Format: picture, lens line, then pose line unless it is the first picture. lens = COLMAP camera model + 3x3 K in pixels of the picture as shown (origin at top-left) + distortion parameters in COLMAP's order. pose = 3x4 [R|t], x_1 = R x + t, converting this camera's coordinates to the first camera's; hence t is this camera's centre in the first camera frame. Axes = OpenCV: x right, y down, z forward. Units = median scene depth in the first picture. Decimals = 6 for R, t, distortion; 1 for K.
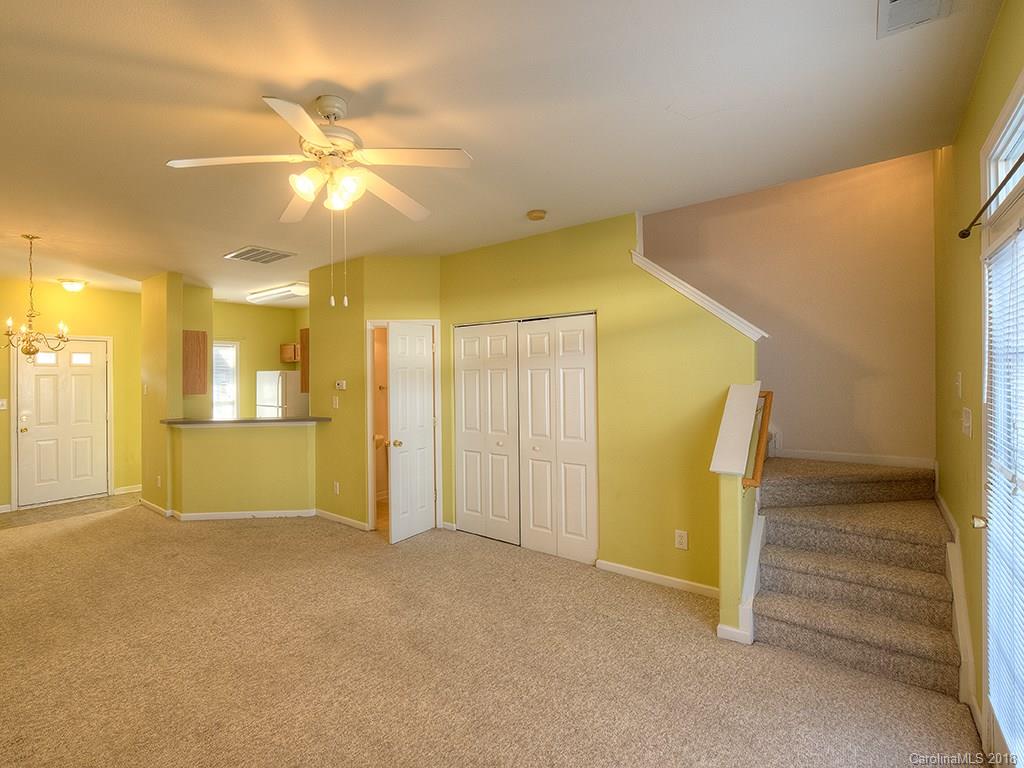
lens RADIAL K [[471.7, 0, 503.0], [0, 471.7, 369.4], [0, 0, 1]] dist [-0.013840, -0.000634]
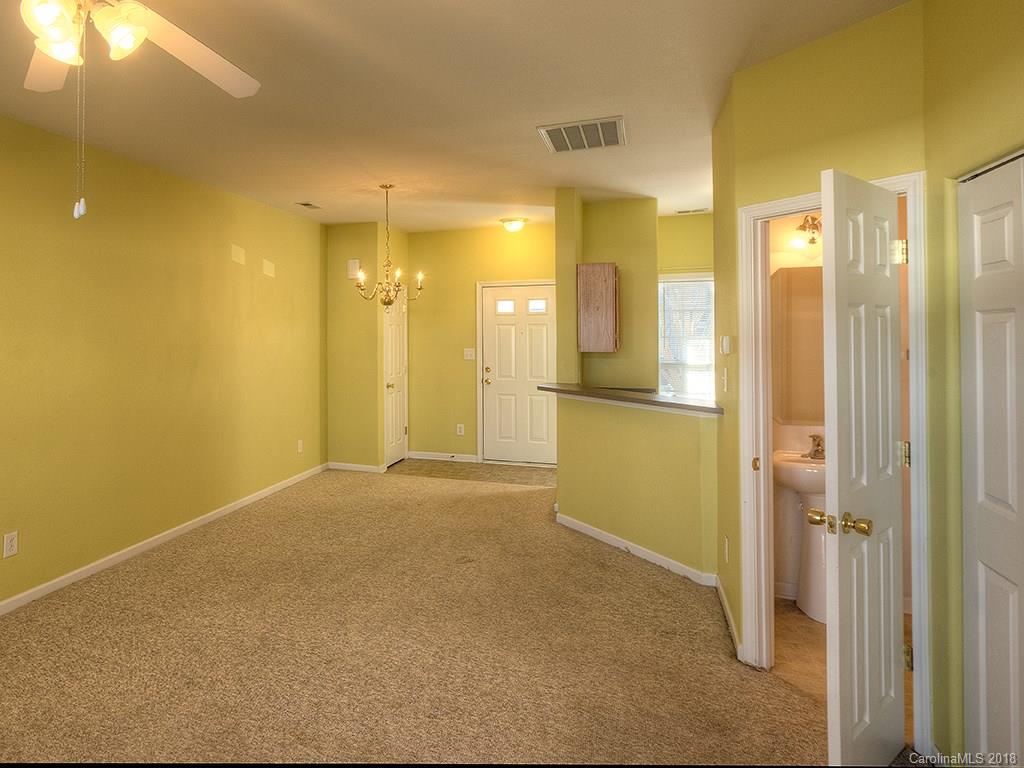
lens RADIAL K [[665.5, 0, 510.1], [0, 665.5, 321.1], [0, 0, 1]] dist [-0.003806, 0.000491]
pose [[0.255115, -0.003260, -0.966905, 0.330398], [0.016932, 0.999856, 0.001097, 0.003323], [0.966763, -0.016652, 0.255133, 0.703074]]
